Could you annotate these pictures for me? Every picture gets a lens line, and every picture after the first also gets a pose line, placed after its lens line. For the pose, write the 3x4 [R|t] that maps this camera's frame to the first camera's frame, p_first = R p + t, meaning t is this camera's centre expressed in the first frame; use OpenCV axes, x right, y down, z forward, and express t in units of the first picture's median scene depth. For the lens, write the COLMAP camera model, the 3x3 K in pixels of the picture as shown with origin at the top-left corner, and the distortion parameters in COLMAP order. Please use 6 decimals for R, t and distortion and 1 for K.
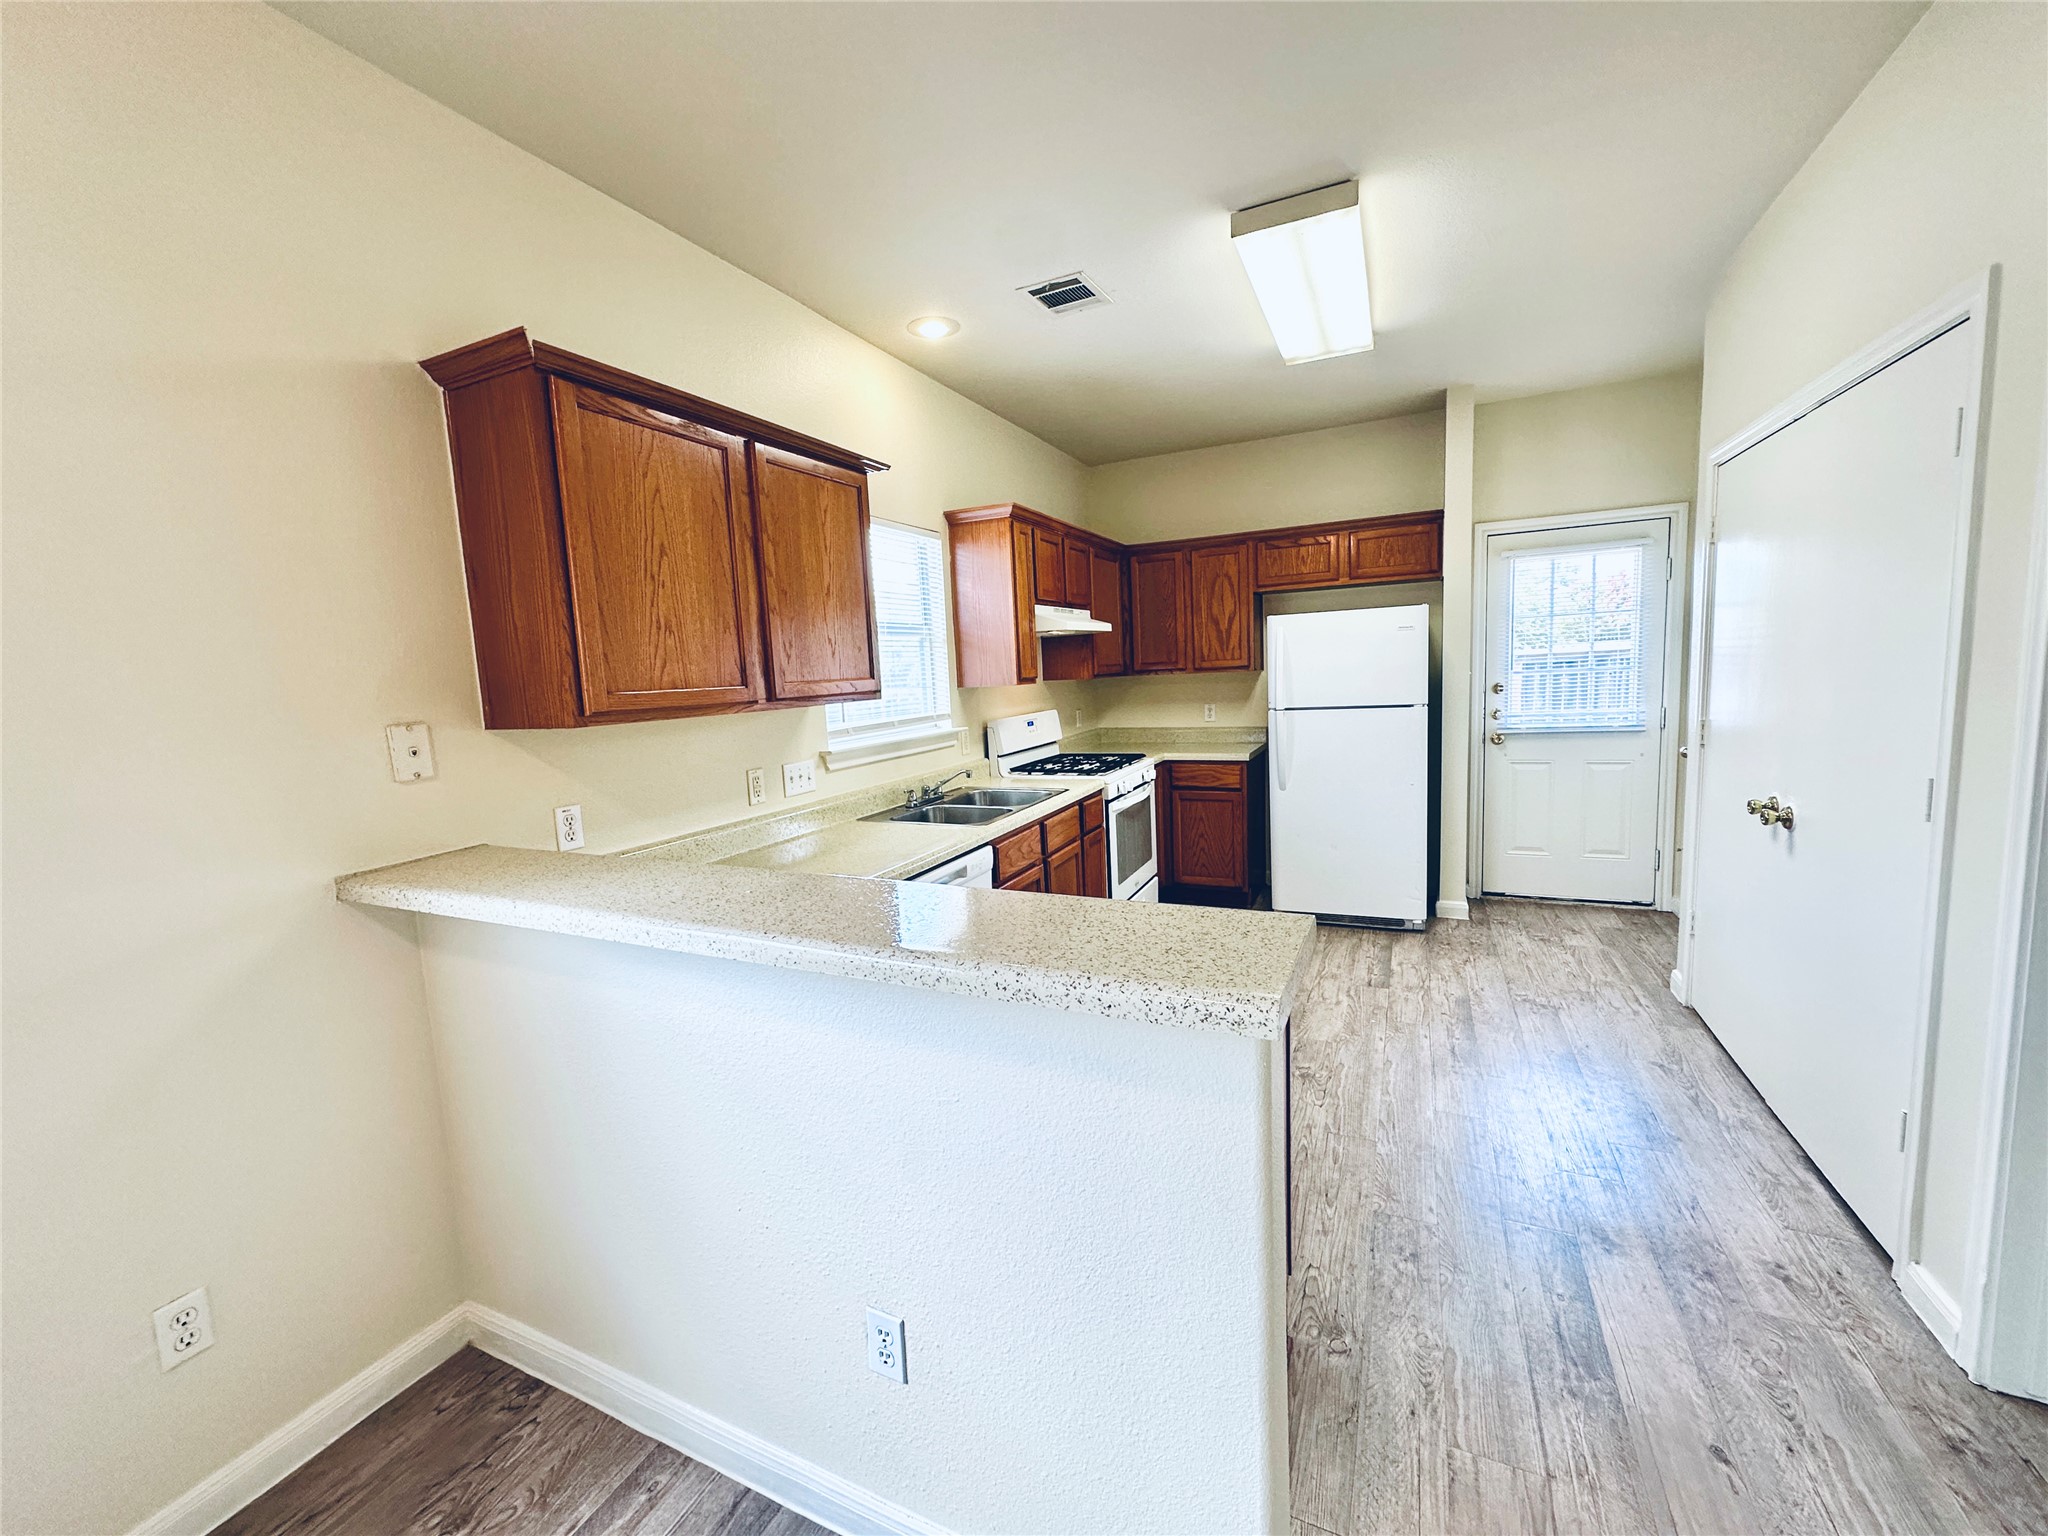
lens RADIAL K [[815.9, 0, 1023.5], [0, 815.9, 764.8], [0, 0, 1]] dist [-0.001290, 0.000458]
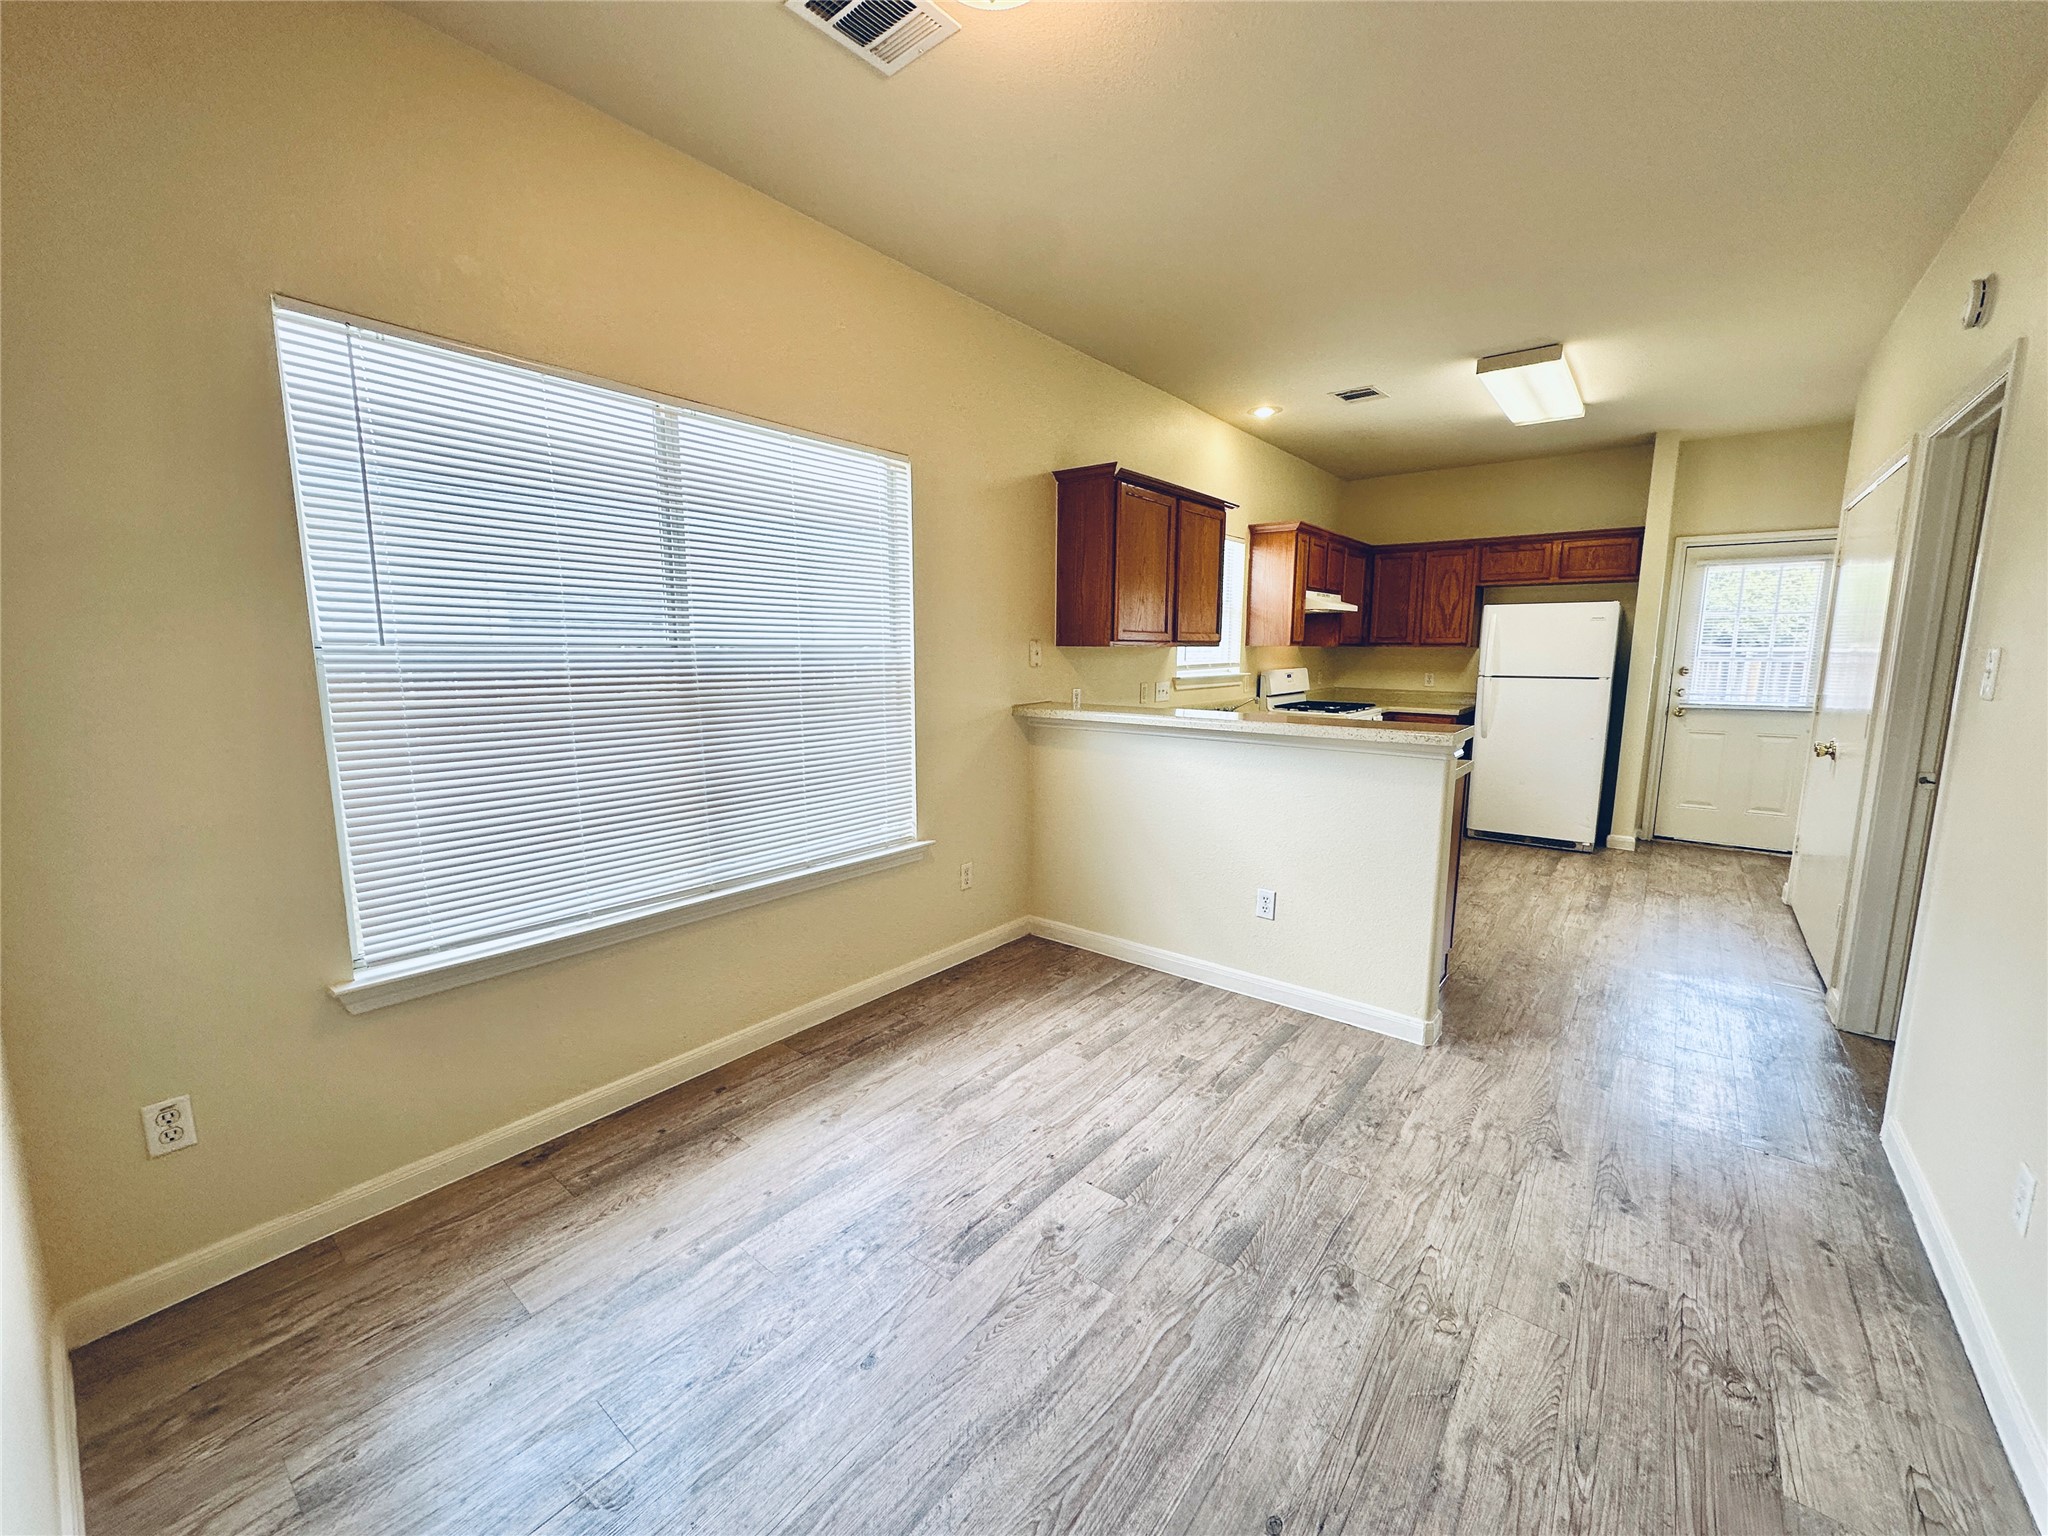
lens RADIAL K [[815.9, 0, 1023.1], [0, 815.9, 765.4], [0, 0, 1]] dist [-0.001290, 0.000458]
pose [[0.971336, 0.084935, -0.222021, -0.150814], [-0.077402, 0.996097, 0.042433, 0.105503], [0.224758, -0.024031, 0.974118, -0.622759]]
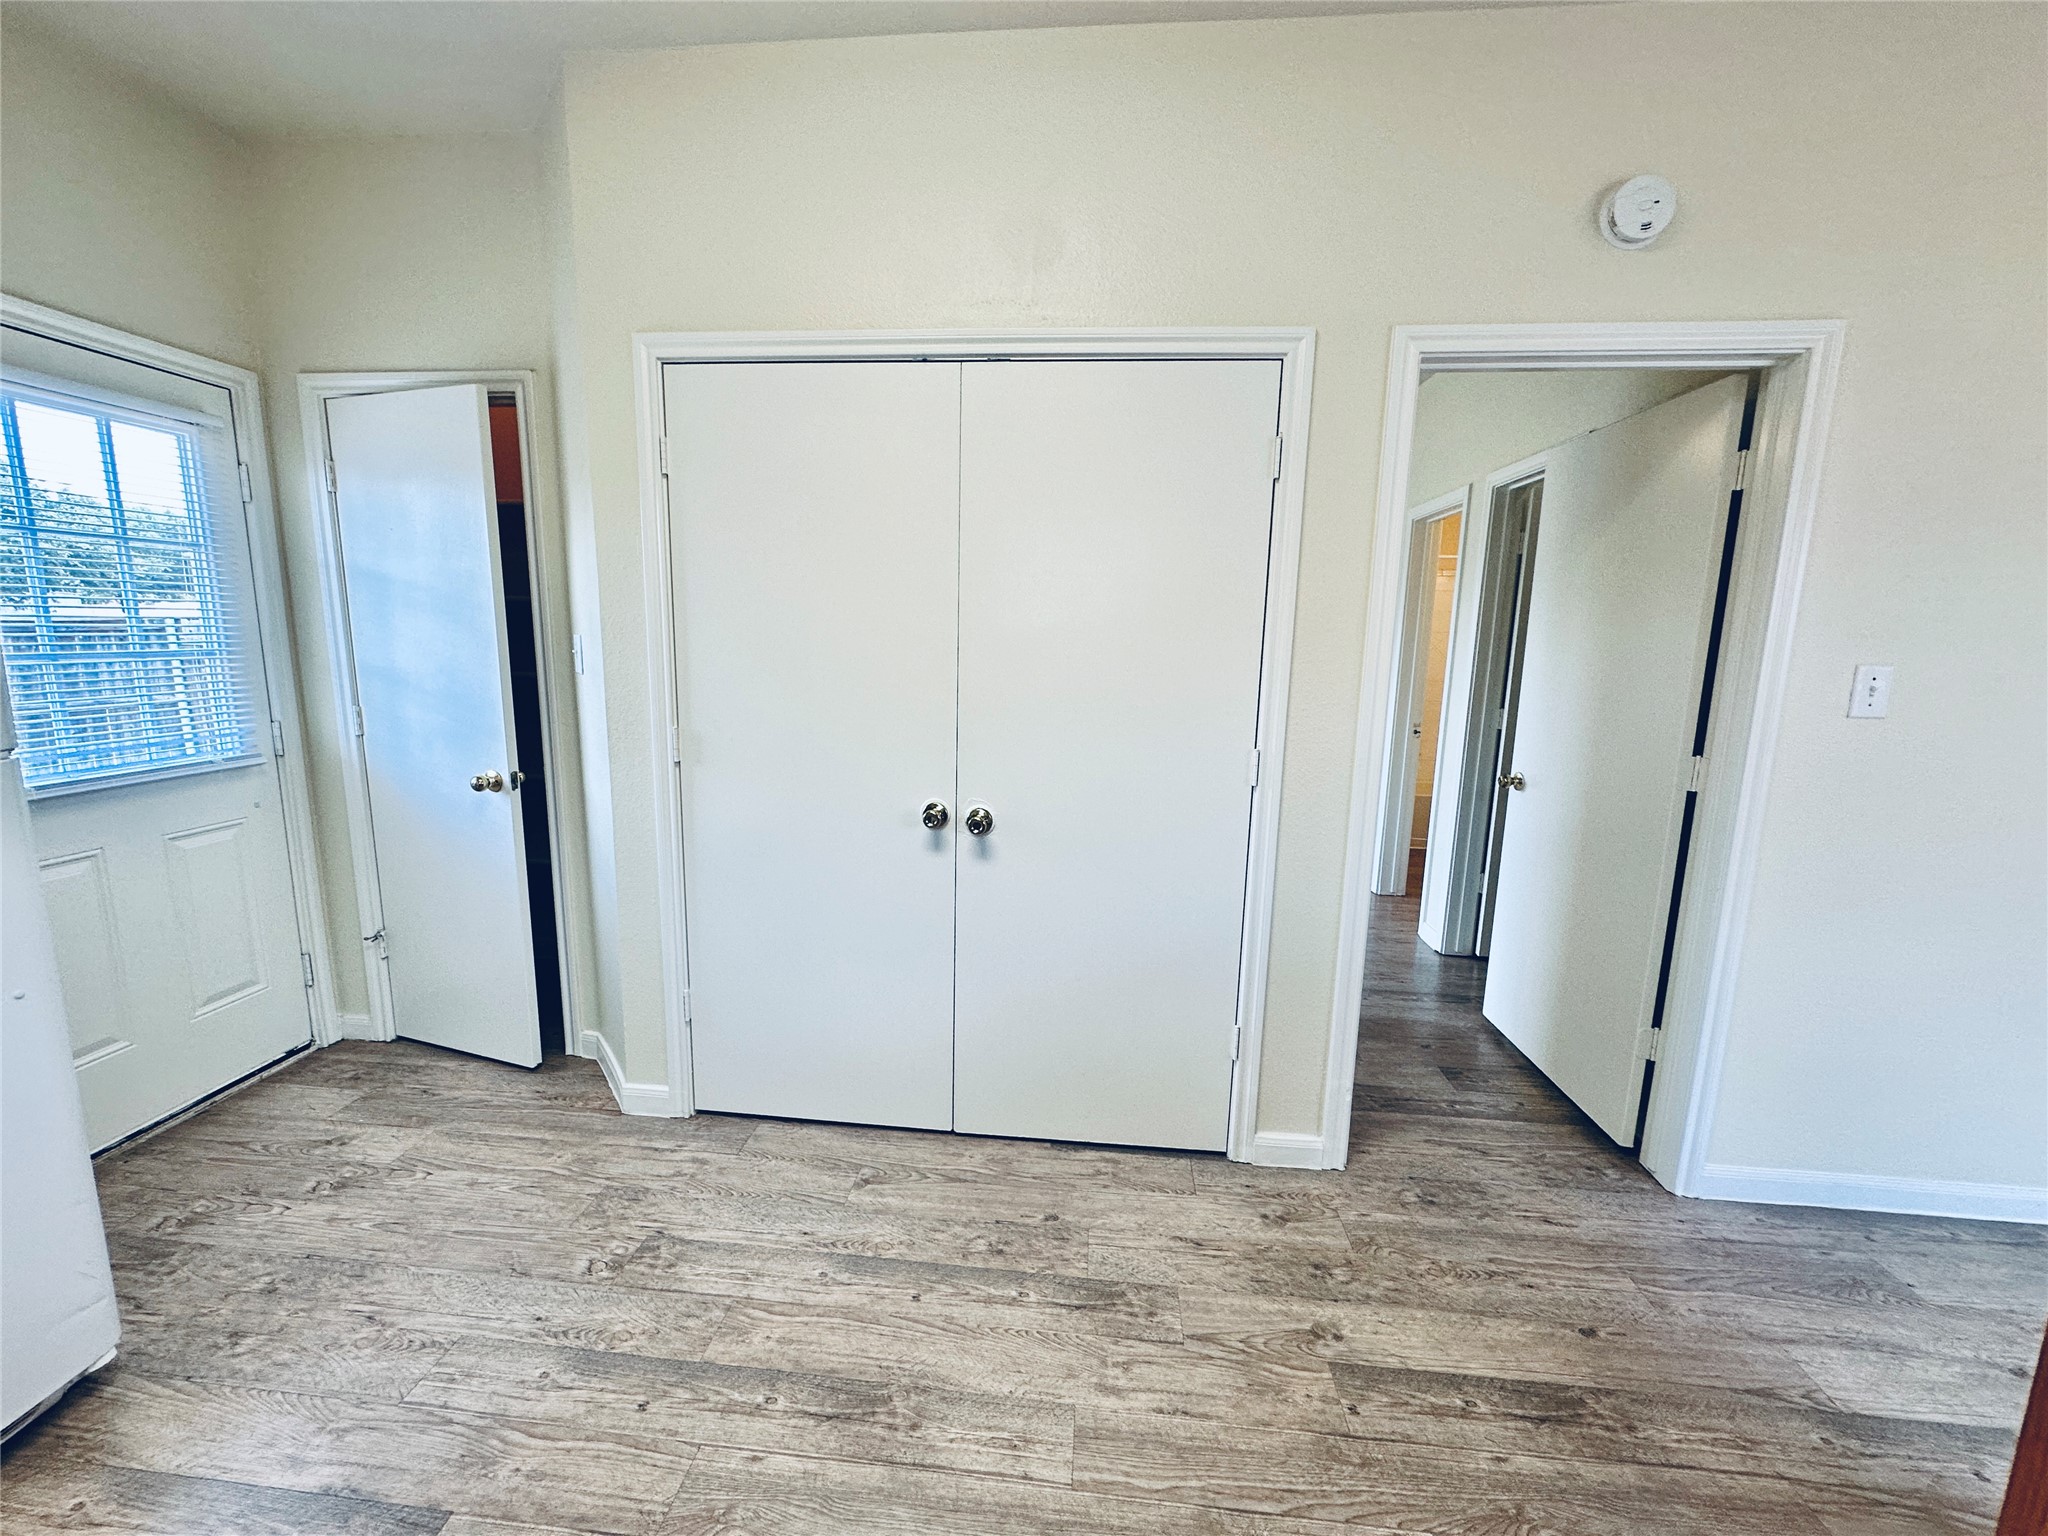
lens RADIAL K [[815.9, 0, 1023.0], [0, 815.9, 760.3], [0, 0, 1]] dist [-0.001290, 0.000458]
pose [[-0.341530, -0.100151, 0.934520, 0.056906], [0.102427, 0.984418, 0.142932, -0.095339], [-0.934273, 0.144535, -0.325950, 0.927713]]
